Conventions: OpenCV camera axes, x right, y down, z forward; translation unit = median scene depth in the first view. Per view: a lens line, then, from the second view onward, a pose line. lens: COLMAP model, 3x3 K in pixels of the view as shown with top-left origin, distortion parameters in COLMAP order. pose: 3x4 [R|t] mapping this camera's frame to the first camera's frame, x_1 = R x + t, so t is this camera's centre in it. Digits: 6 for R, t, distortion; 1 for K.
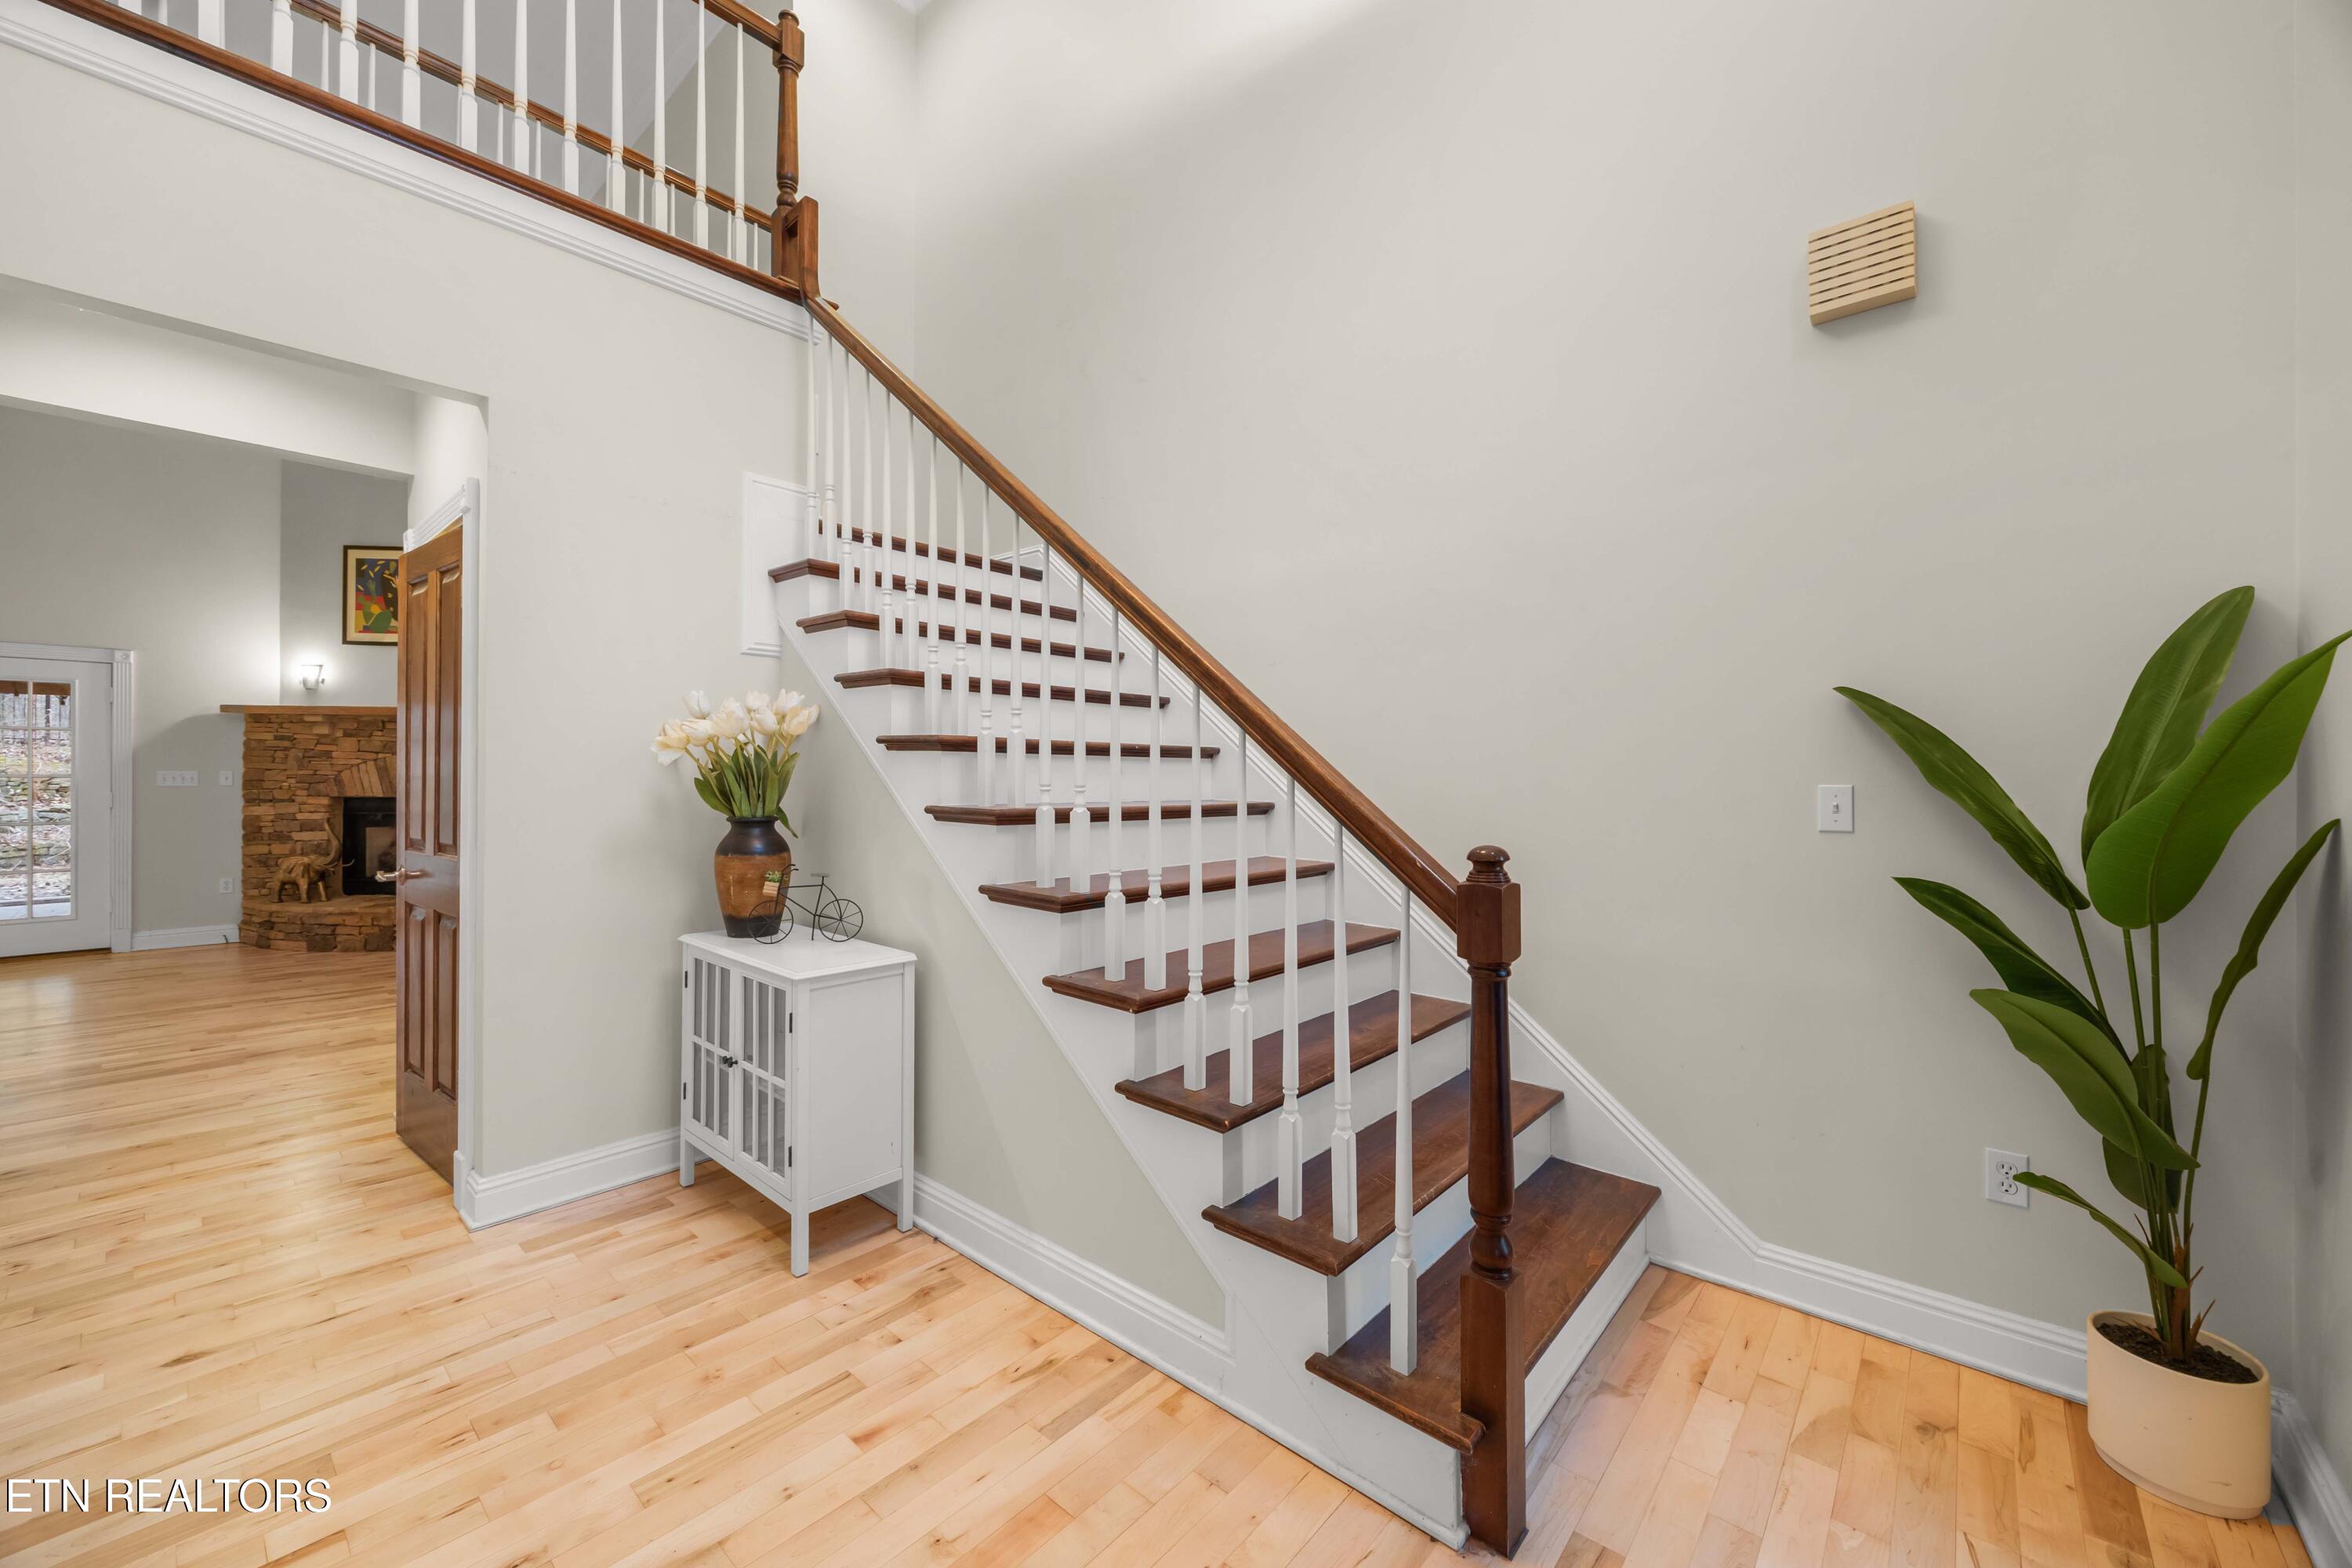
lens RADIAL K [[923.3, 0, 1243.9], [0, 923.3, 789.5], [0, 0, 1]] dist [-0.001633, -0.000398]
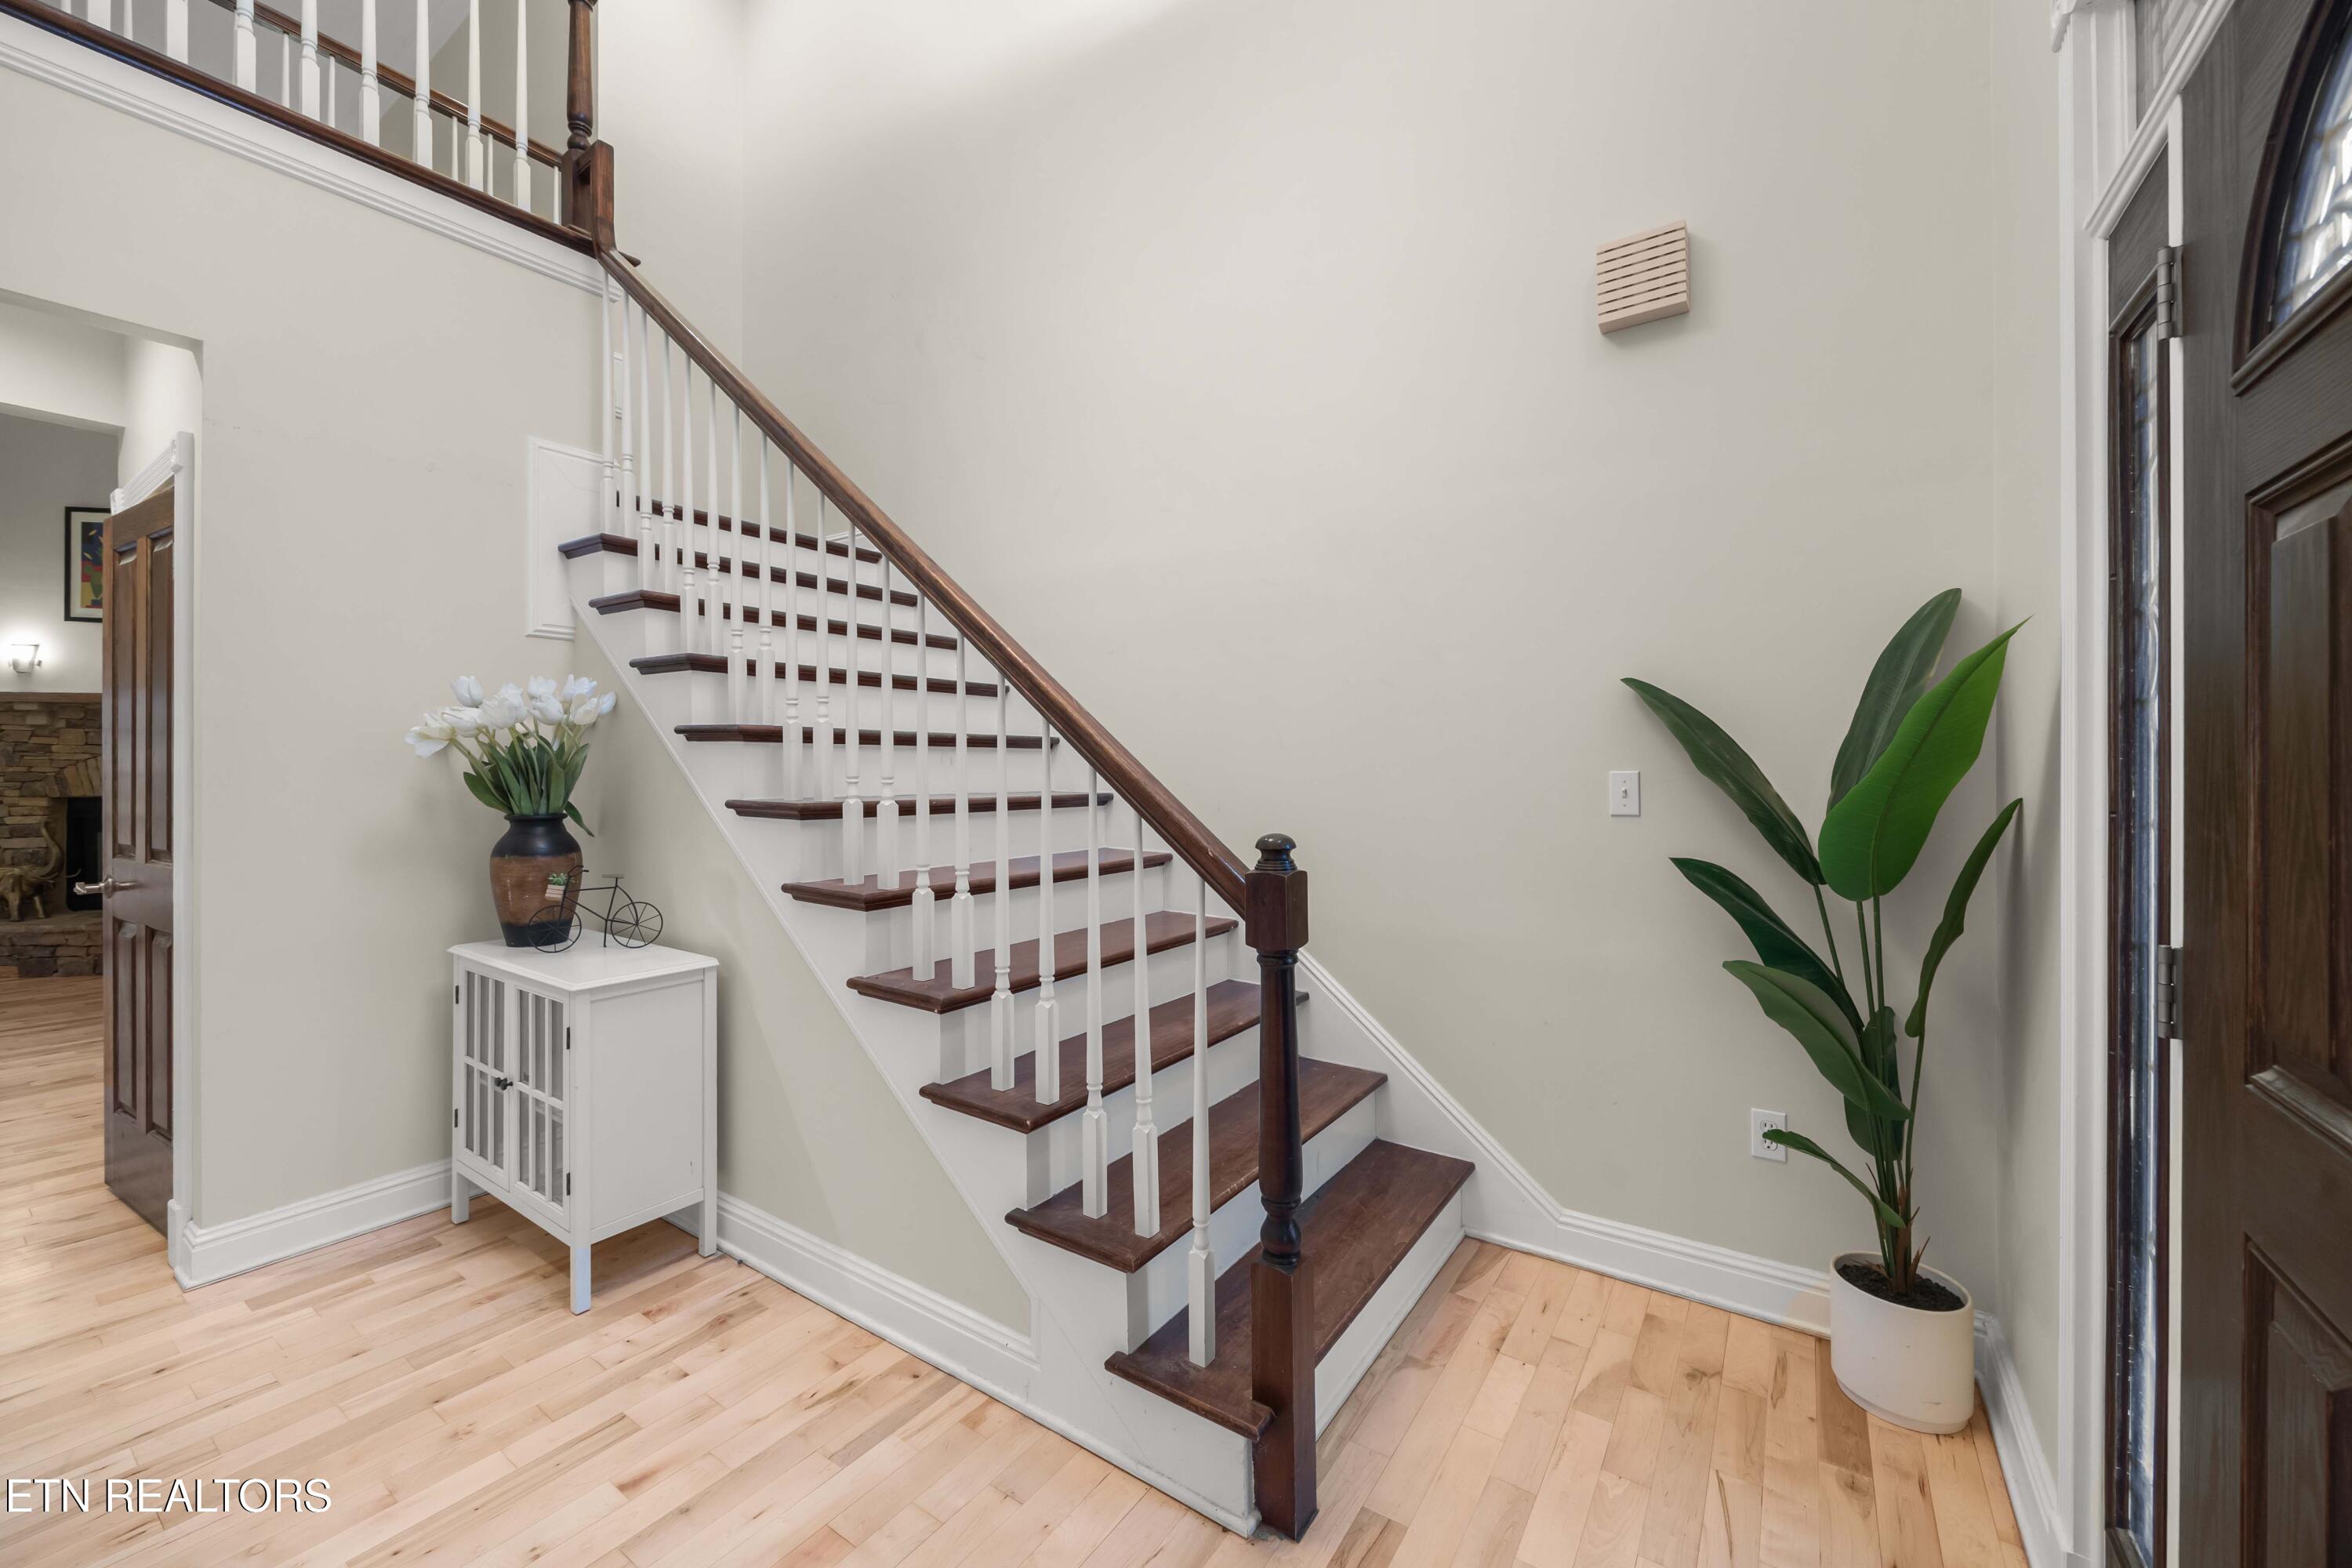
lens RADIAL K [[923.3, 0, 1287.6], [0, 923.3, 781.4], [0, 0, 1]] dist [-0.001633, -0.000398]
pose [[0.992213, -0.008257, 0.124276, 0.122647], [0.008091, 0.999966, 0.001838, 0.001594], [-0.124286, -0.000818, 0.992246, 0.001471]]
